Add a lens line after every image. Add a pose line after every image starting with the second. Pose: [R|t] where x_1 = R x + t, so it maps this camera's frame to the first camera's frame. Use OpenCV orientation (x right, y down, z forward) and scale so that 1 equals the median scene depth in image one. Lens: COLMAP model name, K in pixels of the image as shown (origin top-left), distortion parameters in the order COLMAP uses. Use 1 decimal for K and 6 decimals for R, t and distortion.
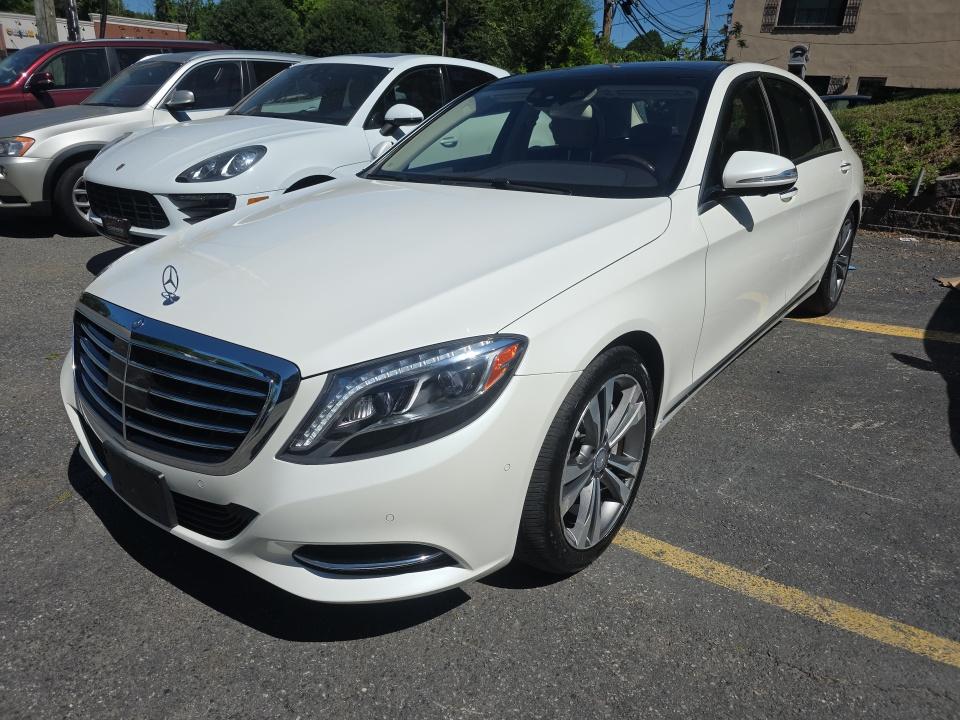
lens RADIAL K [[635.1, 0, 490.2], [0, 635.1, 379.2], [0, 0, 1]] dist [0.043523, -0.035068]
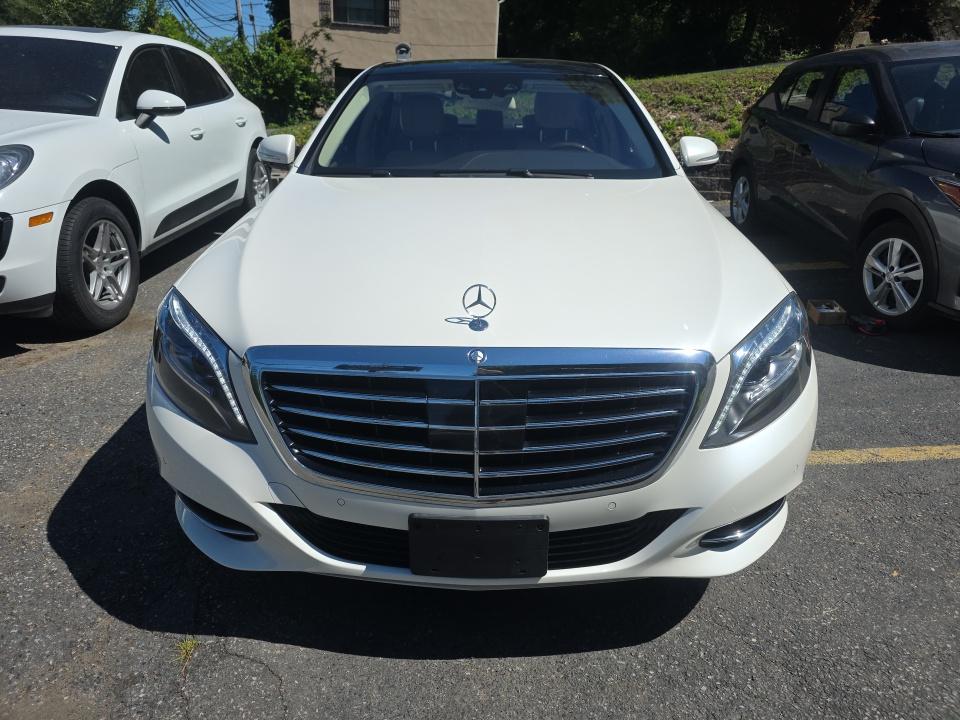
lens RADIAL K [[642.3, 0, 480.0], [0, 642.3, 360.0], [0, 0, 1]] dist [0.034491, -0.032926]
pose [[0.807978, -0.213146, 0.549308, -0.329520], [0.220589, 0.973902, 0.053436, -0.040978], [-0.546362, 0.077996, 0.833910, 0.095739]]
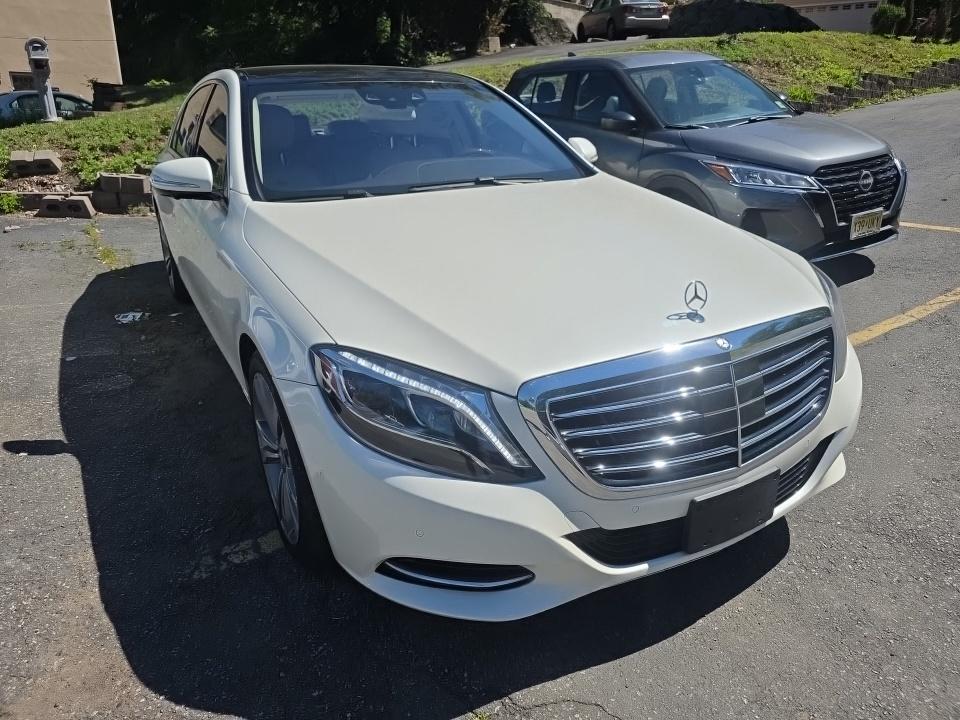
lens RADIAL K [[647.9, 0, 480.0], [0, 647.9, 360.0], [0, 0, 1]] dist [0.043304, -0.050046]
pose [[0.401930, -0.344760, 0.848289, -0.494718], [0.364144, 0.910187, 0.197380, -0.125223], [-0.840150, 0.229566, 0.491373, 0.272112]]
